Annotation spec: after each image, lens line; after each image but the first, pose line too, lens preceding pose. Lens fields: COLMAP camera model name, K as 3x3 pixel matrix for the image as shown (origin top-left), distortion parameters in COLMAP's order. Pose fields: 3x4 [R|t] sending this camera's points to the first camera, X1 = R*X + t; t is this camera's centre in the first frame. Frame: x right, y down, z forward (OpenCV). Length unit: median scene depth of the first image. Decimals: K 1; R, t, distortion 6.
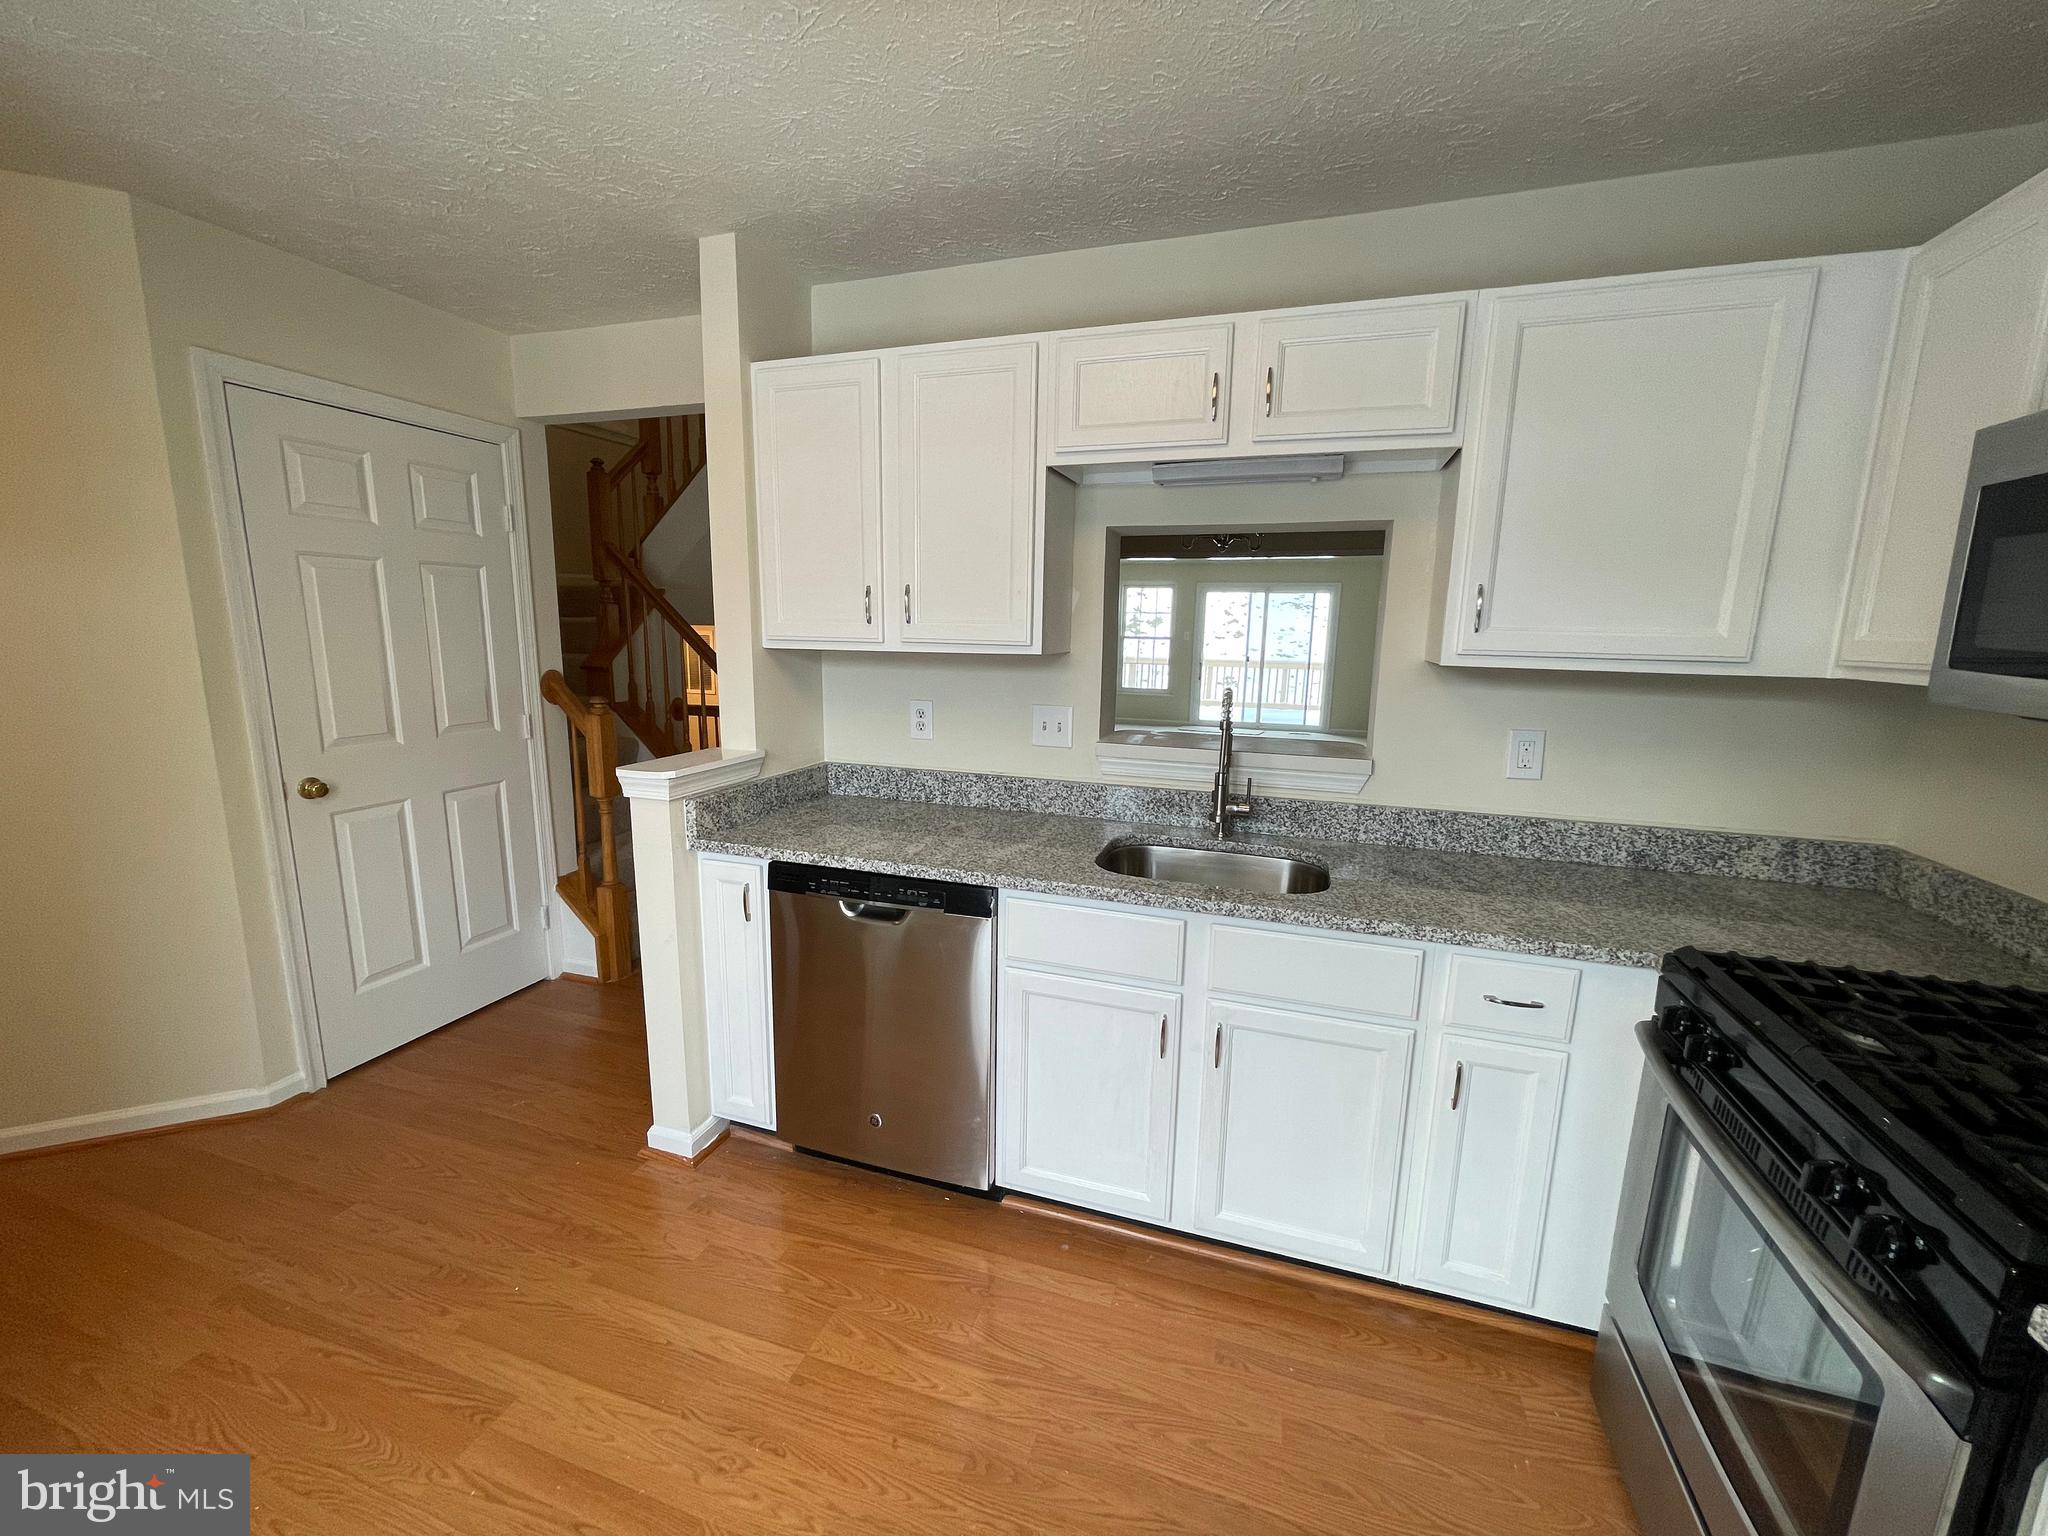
lens RADIAL K [[819.3, 0, 1021.0], [0, 819.3, 774.5], [0, 0, 1]] dist [-0.000813, 0.000411]
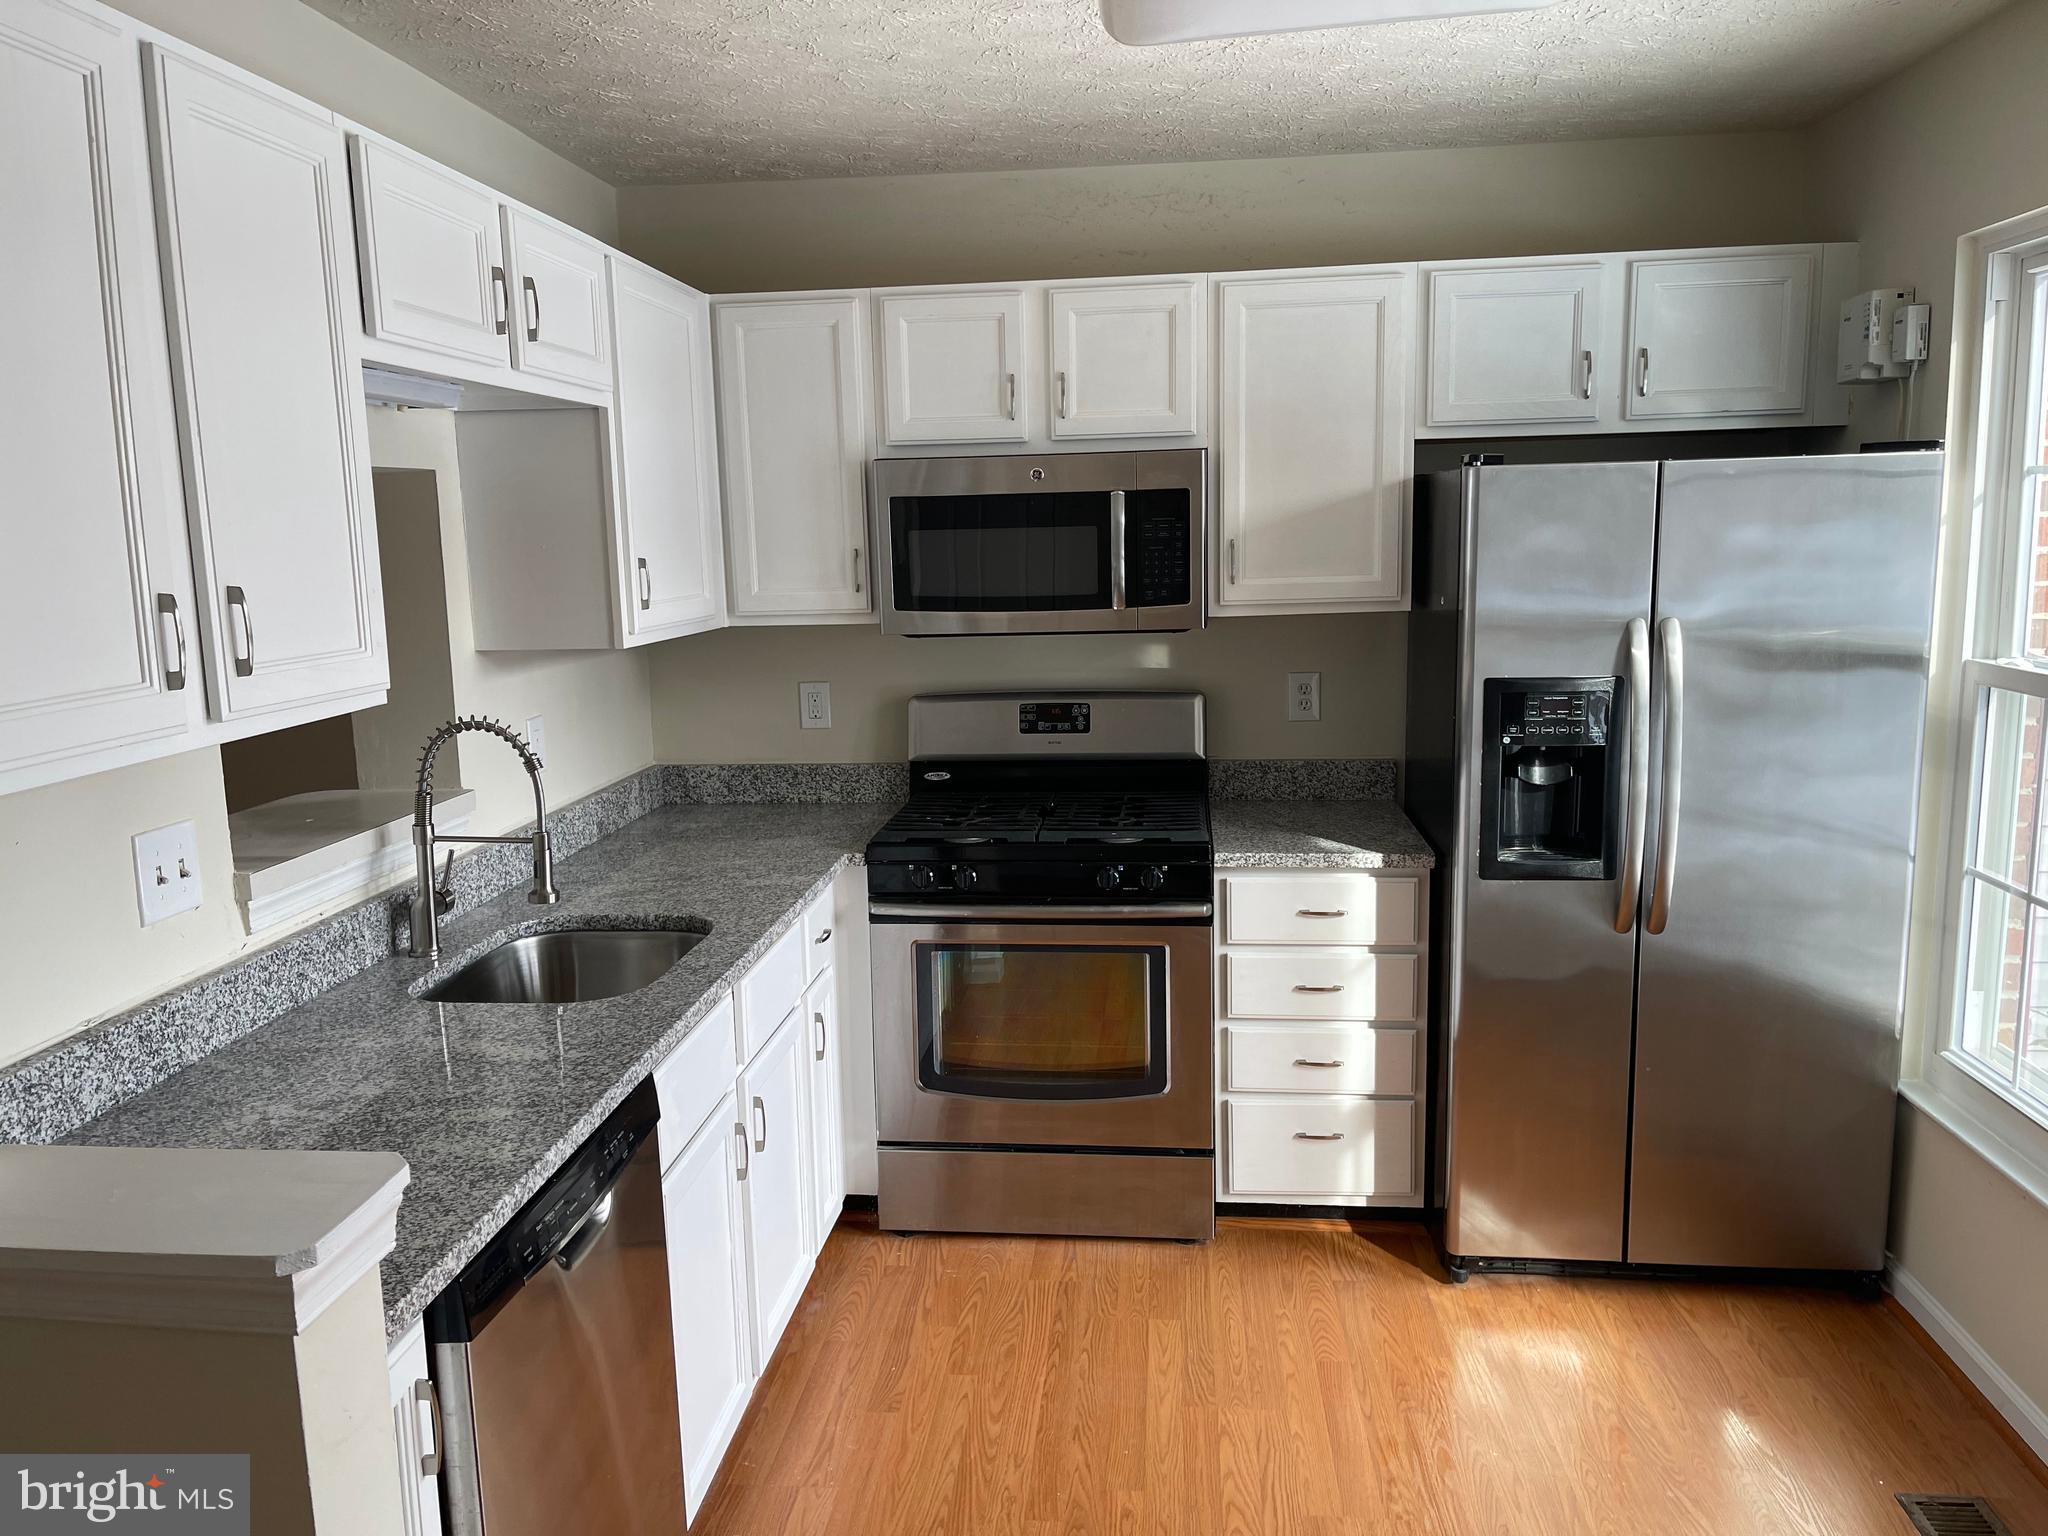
lens RADIAL K [[1539.1, 0, 1019.8], [0, 1539.1, 766.8], [0, 0, 1]] dist [0.000443, -0.000092]
pose [[-0.220893, -0.164410, 0.961340, -0.993340], [0.193219, 0.958775, 0.208368, -0.227341], [-0.955967, 0.231776, -0.180020, 0.760650]]
